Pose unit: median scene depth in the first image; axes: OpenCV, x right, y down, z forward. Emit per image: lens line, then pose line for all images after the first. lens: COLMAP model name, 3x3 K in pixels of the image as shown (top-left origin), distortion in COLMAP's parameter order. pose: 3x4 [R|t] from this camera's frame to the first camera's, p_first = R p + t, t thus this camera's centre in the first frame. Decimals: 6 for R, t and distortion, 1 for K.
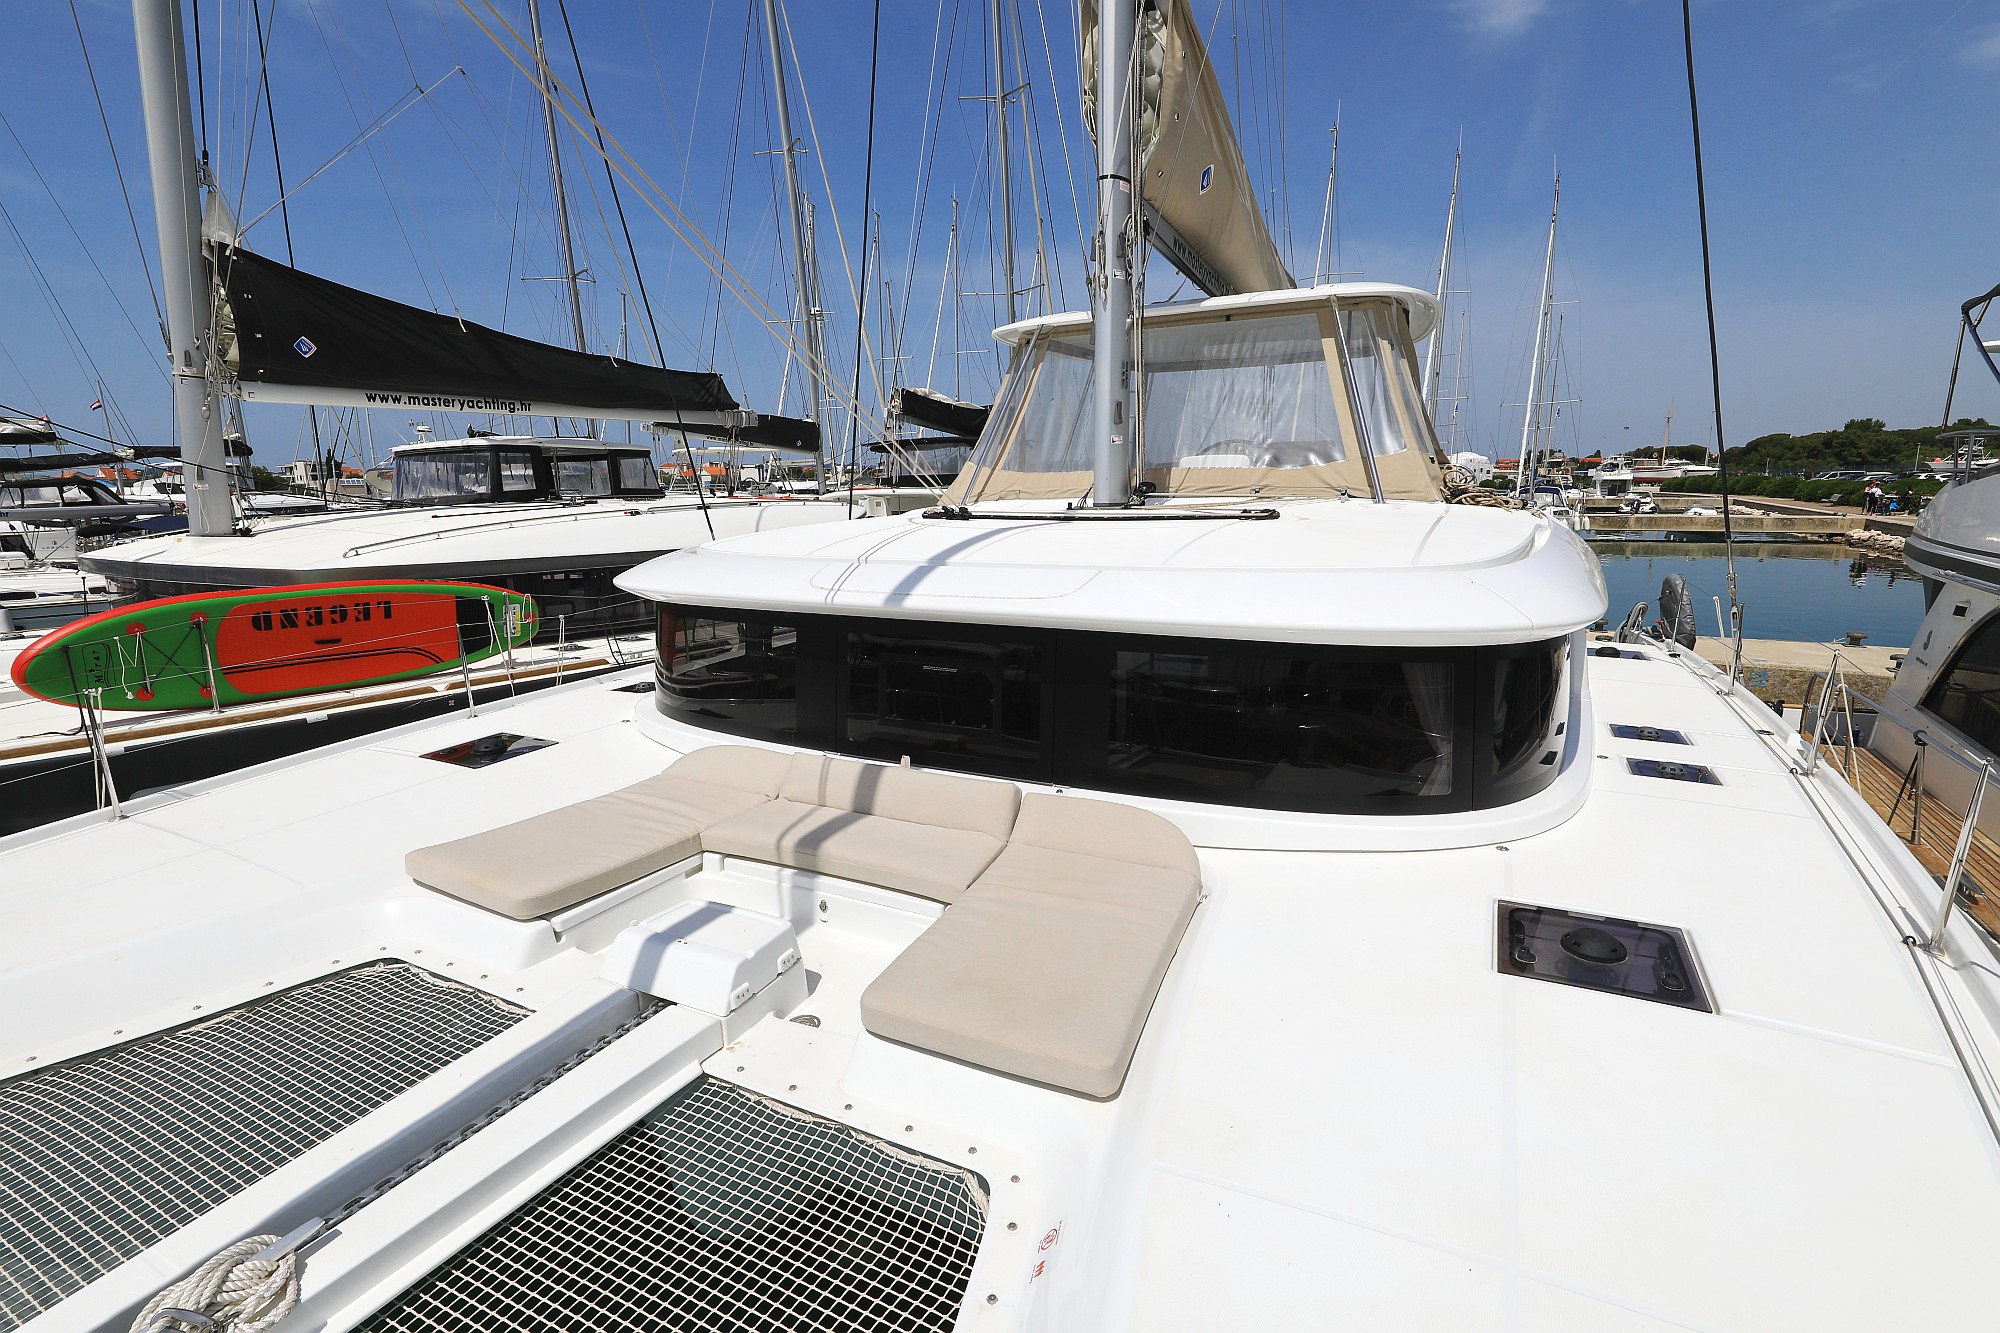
lens RADIAL K [[971.8, 0, 1000.0], [0, 971.8, 666.5], [0, 0, 1]] dist [0.000008, 0.001222]
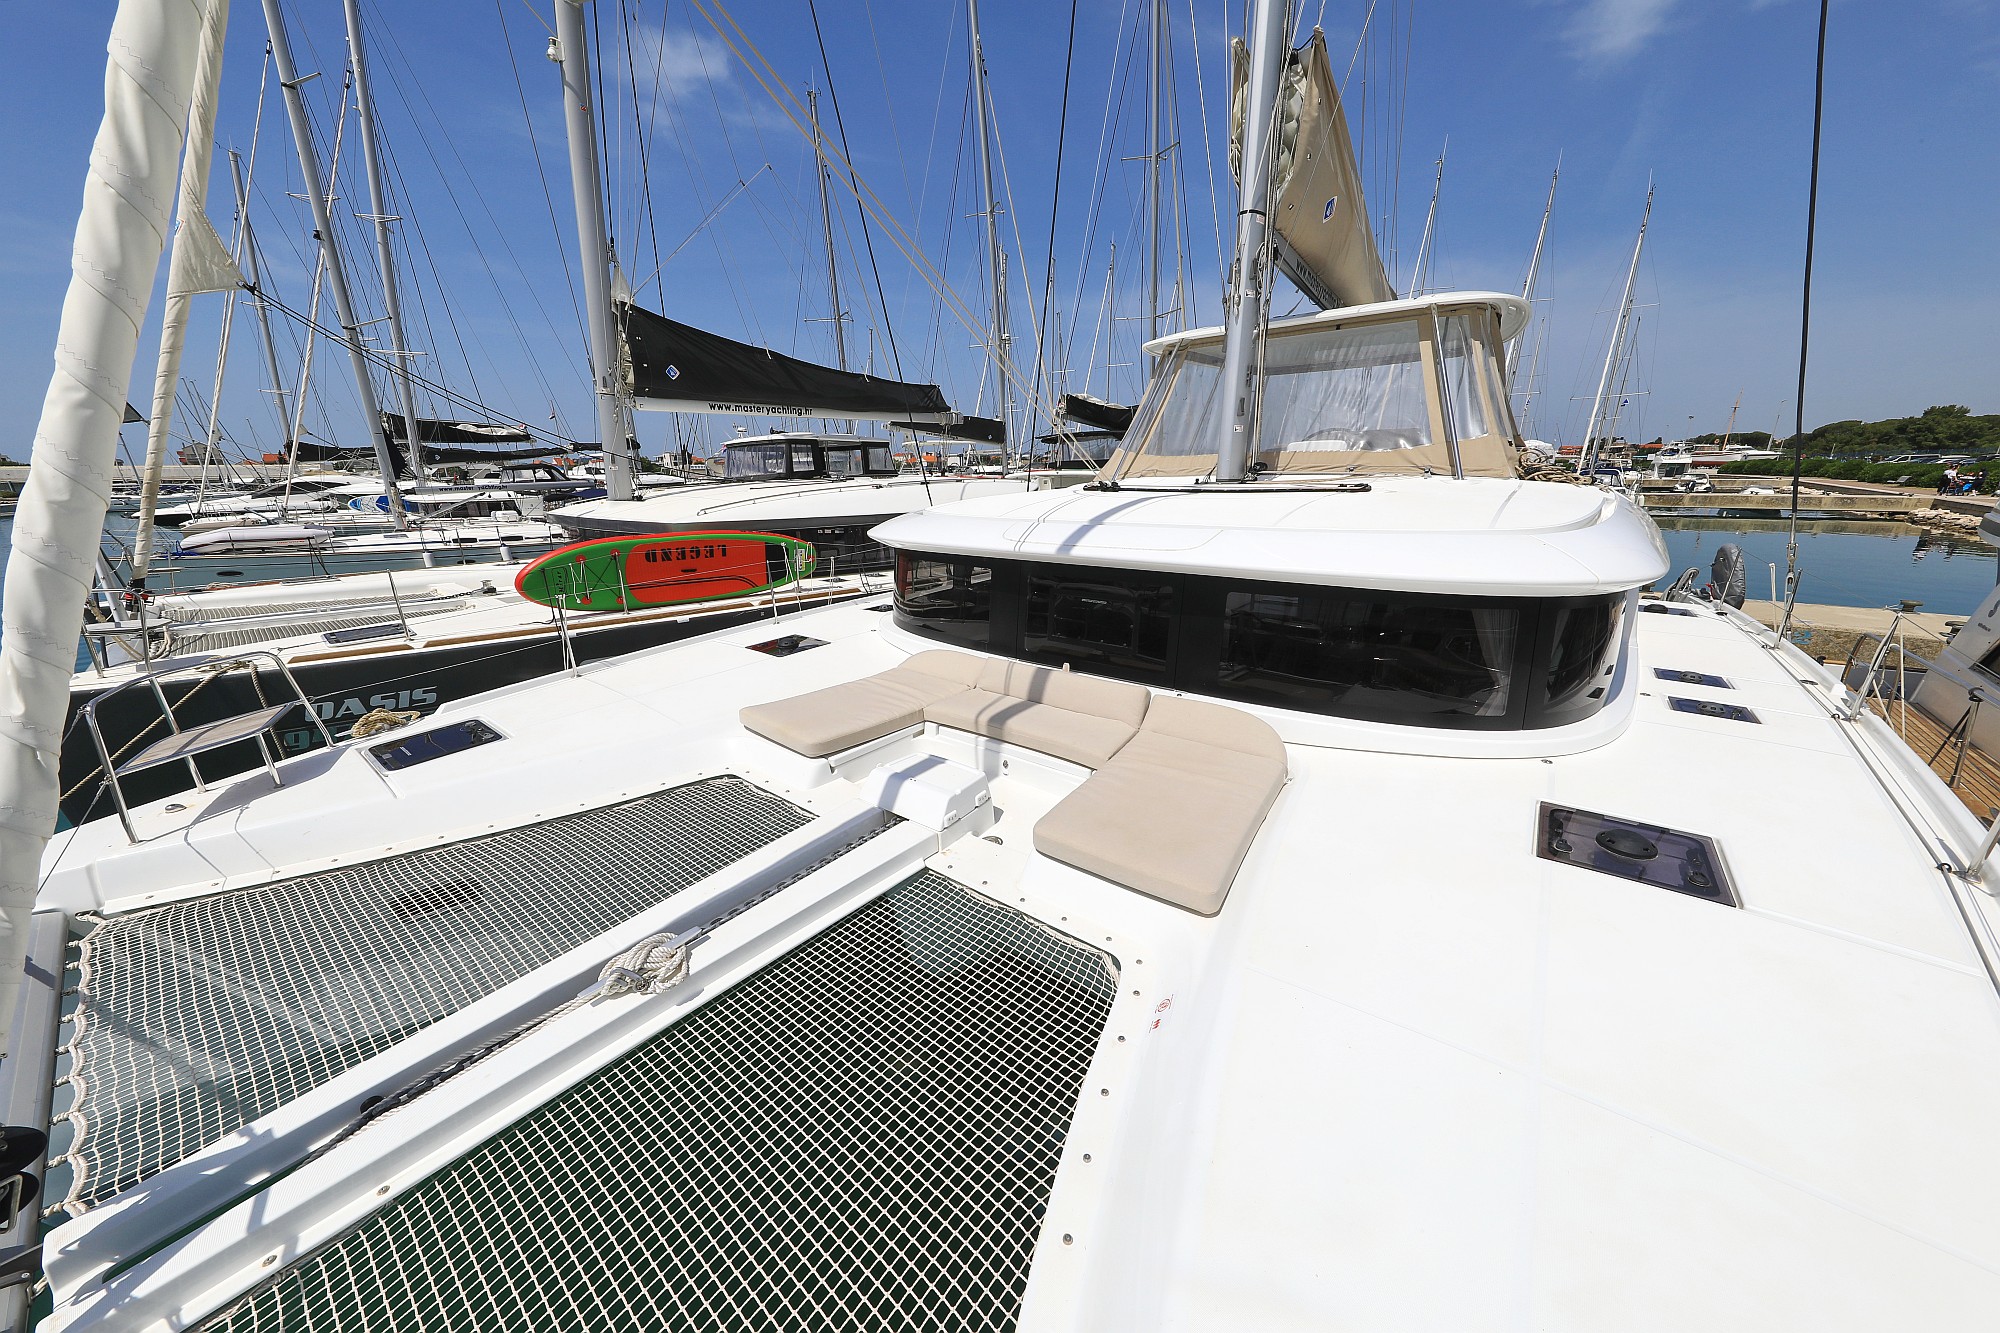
lens RADIAL K [[697.0, 0, 989.5], [0, 697.0, 672.7], [0, 0, 1]] dist [0.000129, -0.000021]
pose [[0.980627, 0.054219, -0.188233, -0.011755], [-0.035196, 0.994061, 0.102975, 0.004674], [0.192698, -0.094355, 0.976711, 0.002449]]
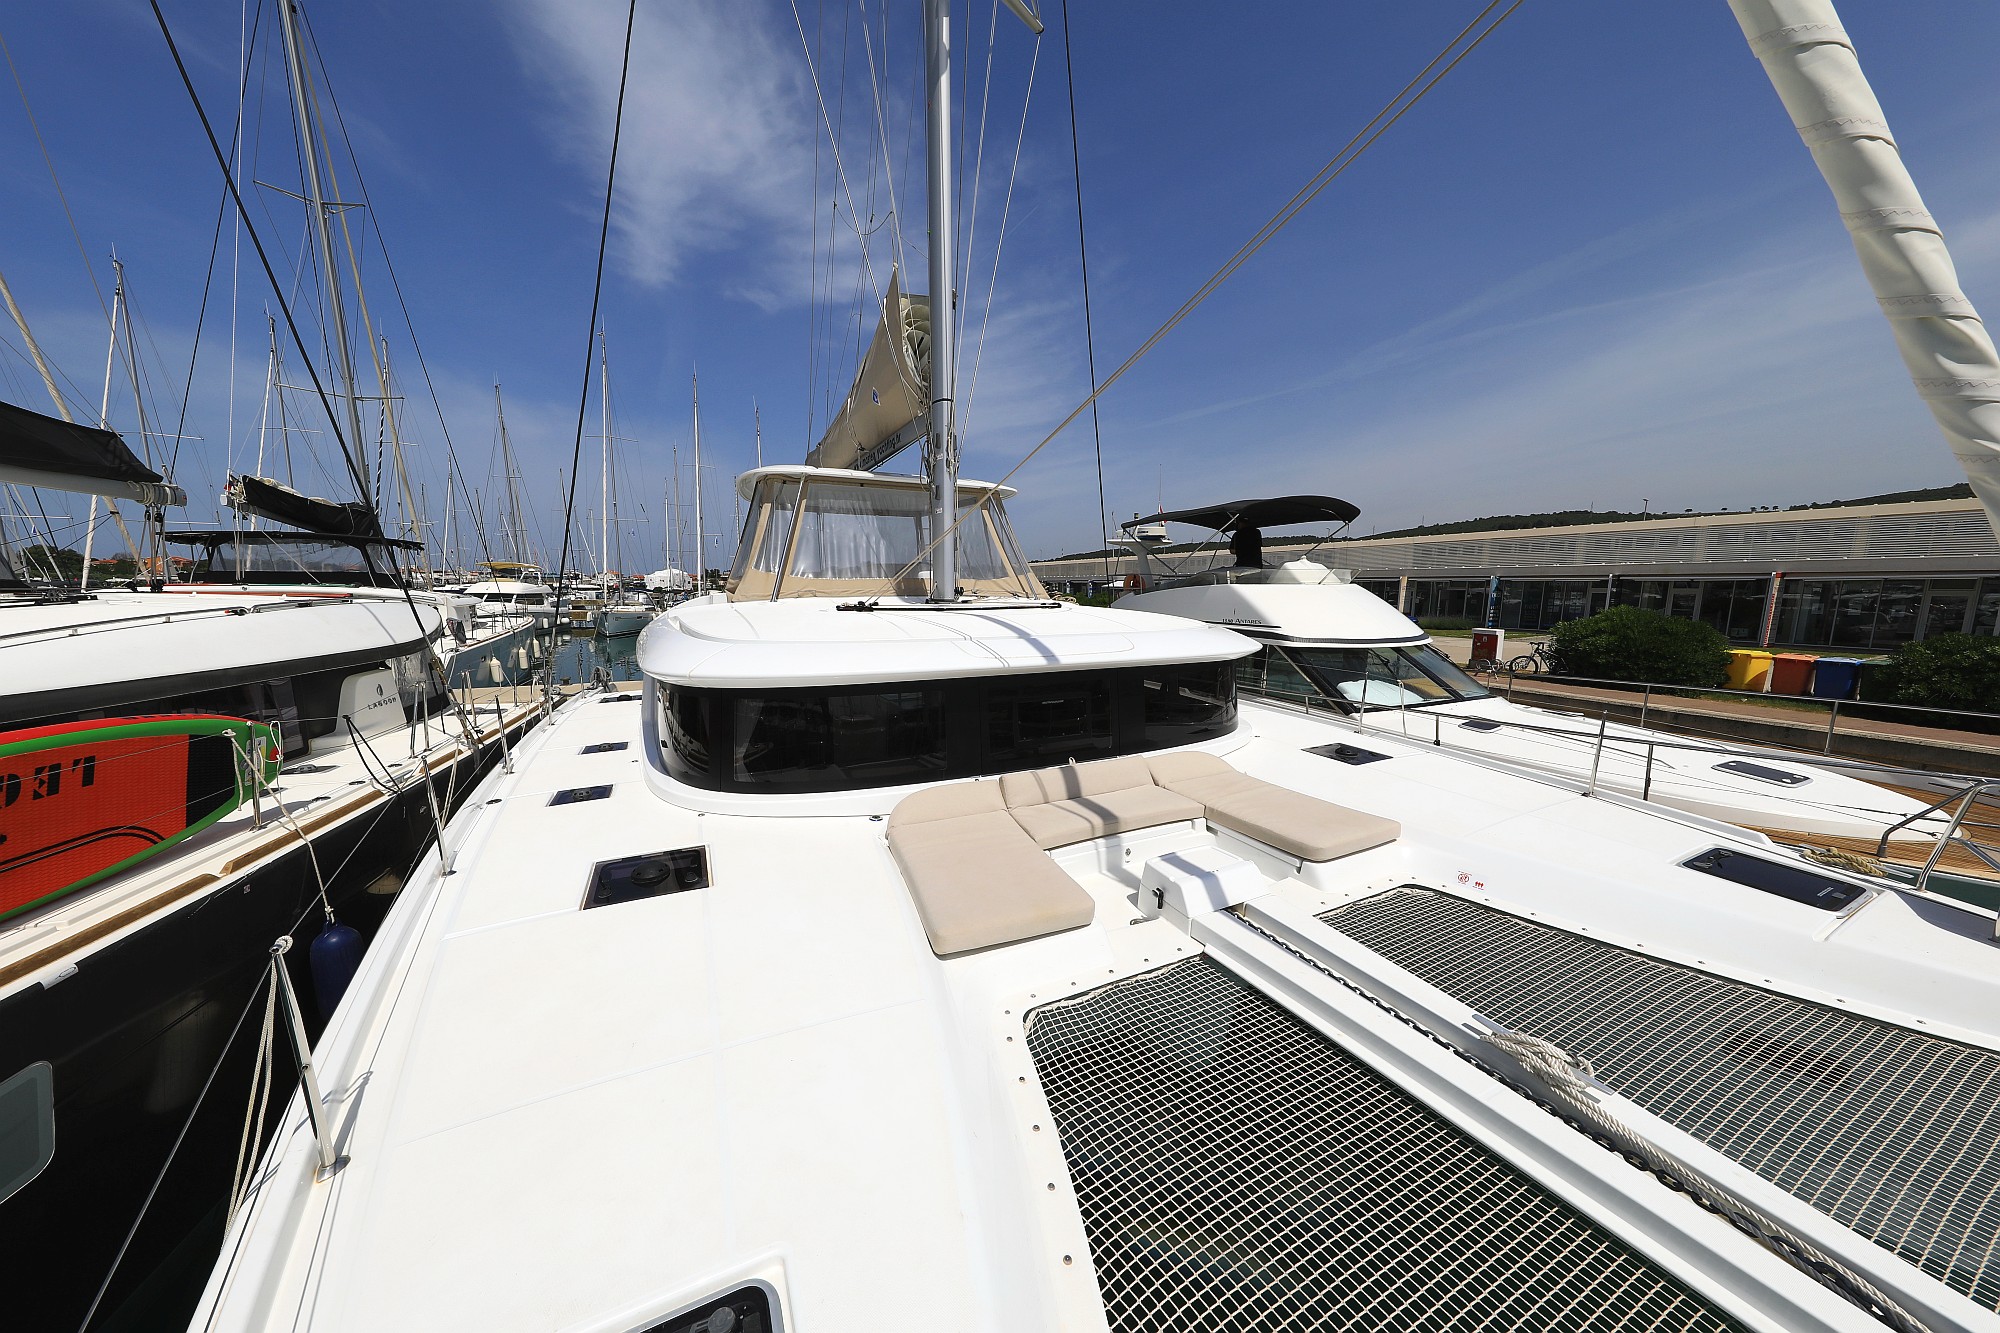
lens RADIAL K [[626.9, 0, 1003.5], [0, 626.9, 699.2], [0, 0, 1]] dist [0.000055, -0.000052]
pose [[0.575770, -0.125413, 0.807936, -0.674556], [0.135867, 0.989103, 0.056710, -0.052362], [-0.806244, 0.077120, 0.586535, 0.336177]]
